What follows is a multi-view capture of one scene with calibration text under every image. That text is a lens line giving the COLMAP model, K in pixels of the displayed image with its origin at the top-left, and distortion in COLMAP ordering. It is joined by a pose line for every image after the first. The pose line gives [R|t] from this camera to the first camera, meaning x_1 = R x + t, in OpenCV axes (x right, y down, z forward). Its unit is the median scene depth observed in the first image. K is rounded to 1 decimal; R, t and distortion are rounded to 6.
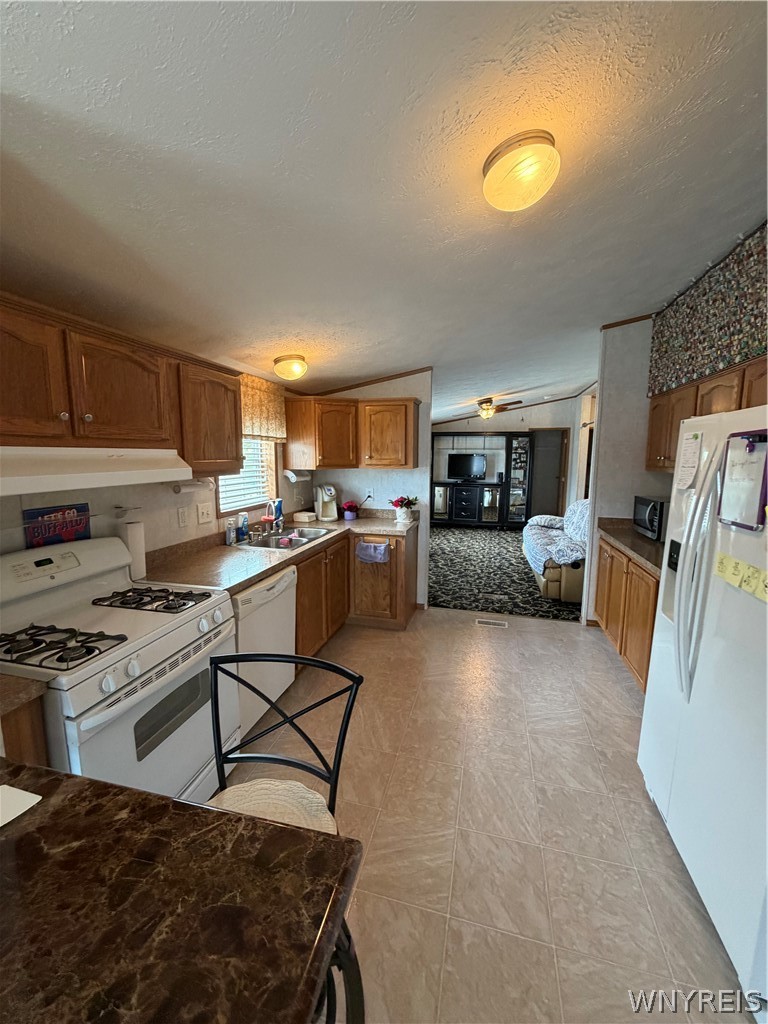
lens RADIAL K [[406.3, 0, 384.0], [0, 406.3, 512.0], [0, 0, 1]] dist [0.000628, -0.000383]
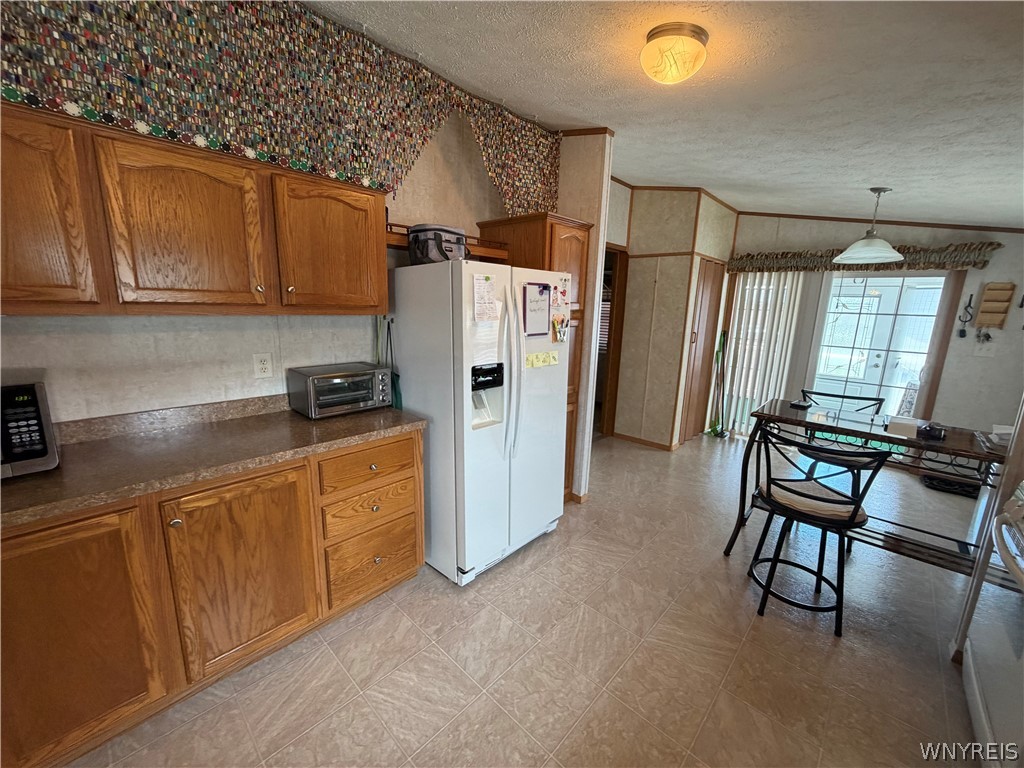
lens RADIAL K [[406.3, 0, 509.8], [0, 406.3, 385.4], [0, 0, 1]] dist [0.000628, -0.000383]
pose [[-0.877848, -0.117958, 0.464186, 0.032739], [0.037273, 0.949430, 0.311758, -0.115534], [-0.477486, 0.290978, -0.829059, 0.930114]]
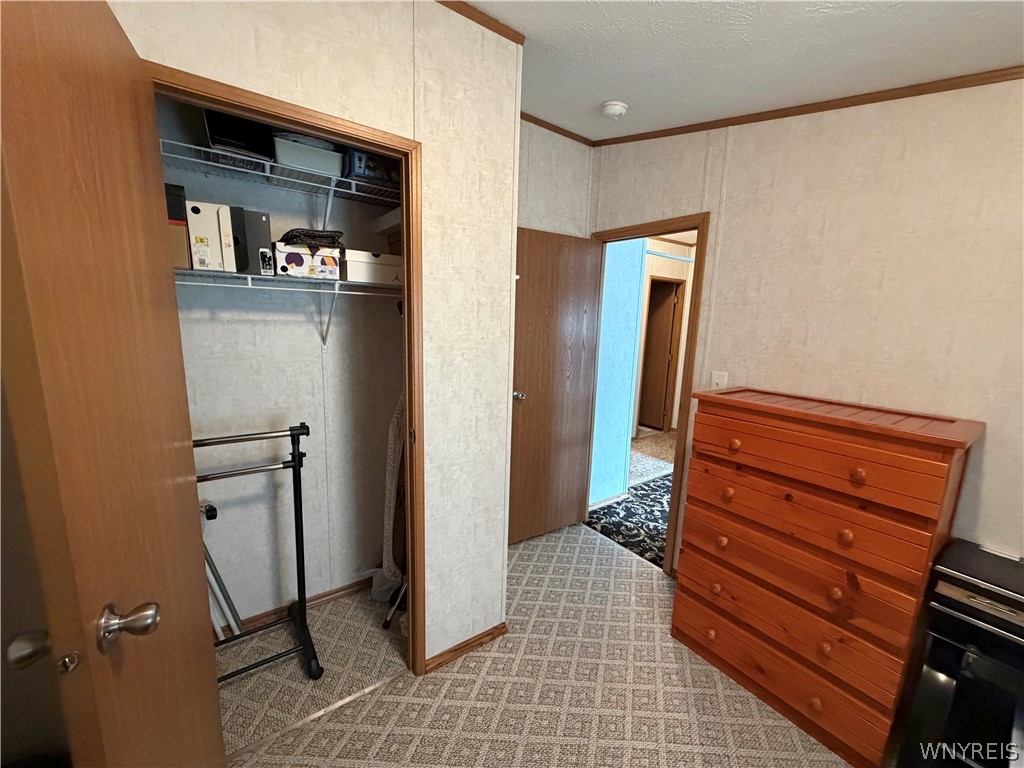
lens RADIAL K [[406.3, 0, 509.8], [0, 406.3, 385.4], [0, 0, 1]] dist [0.000628, -0.000383]
pose [[-0.768898, -0.131172, 0.625772, 0.120888], [0.055957, 0.961168, 0.270232, -0.317791], [-0.636919, 0.242797, -0.731700, 2.246042]]
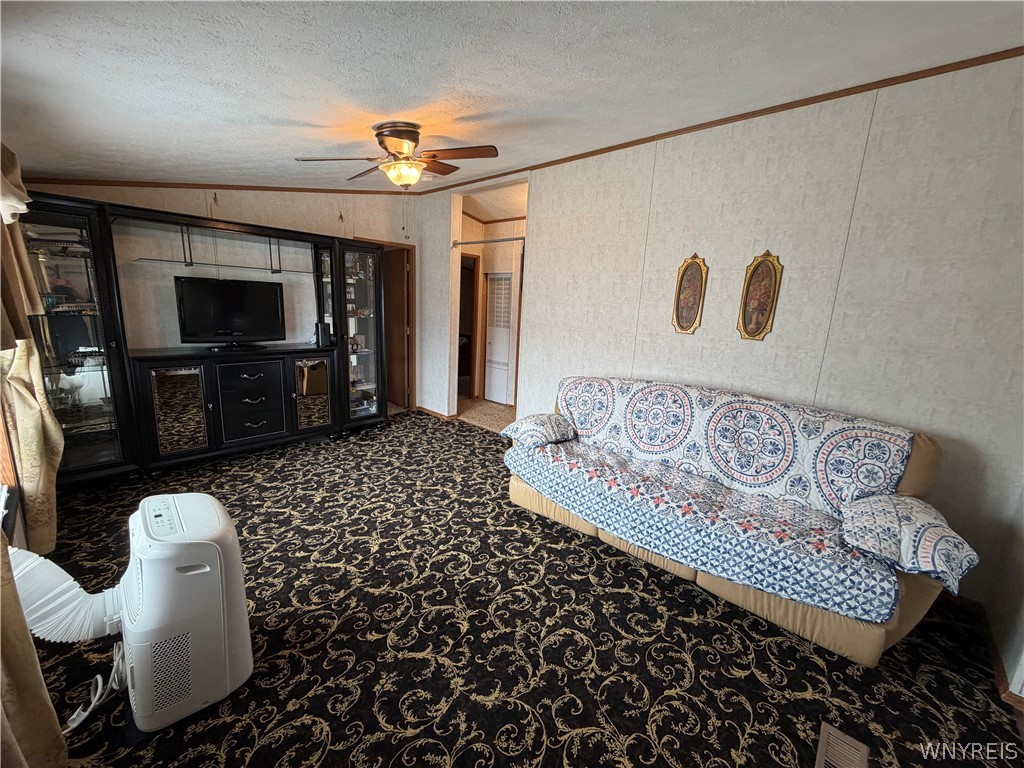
lens RADIAL K [[406.3, 0, 509.8], [0, 406.3, 385.4], [0, 0, 1]] dist [0.000628, -0.000383]
pose [[0.465800, -0.164240, 0.869514, -0.093003], [0.076232, 0.986419, 0.145484, -0.188351], [-0.881600, -0.001481, 0.471995, 1.401651]]
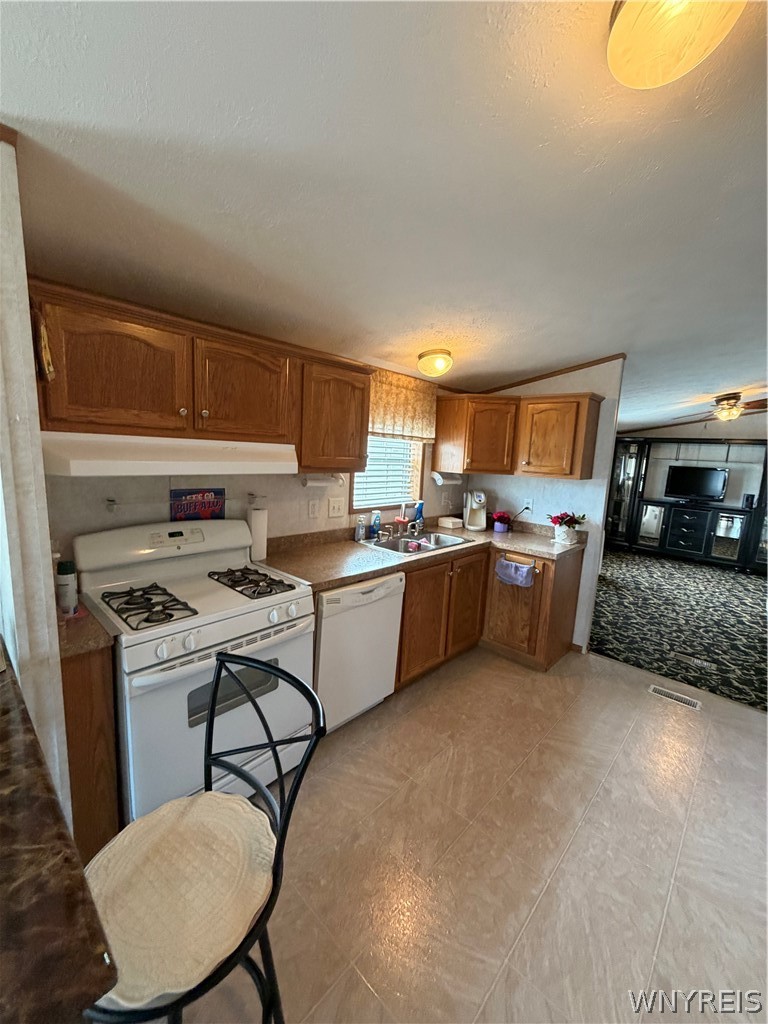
lens RADIAL K [[406.3, 0, 384.0], [0, 406.3, 512.0], [0, 0, 1]] dist [0.000628, -0.000383]
pose [[0.879091, 0.108043, -0.464248, 0.118297], [-0.111559, 0.993557, 0.019981, -0.015822], [0.463415, 0.034226, 0.885480, 0.103079]]
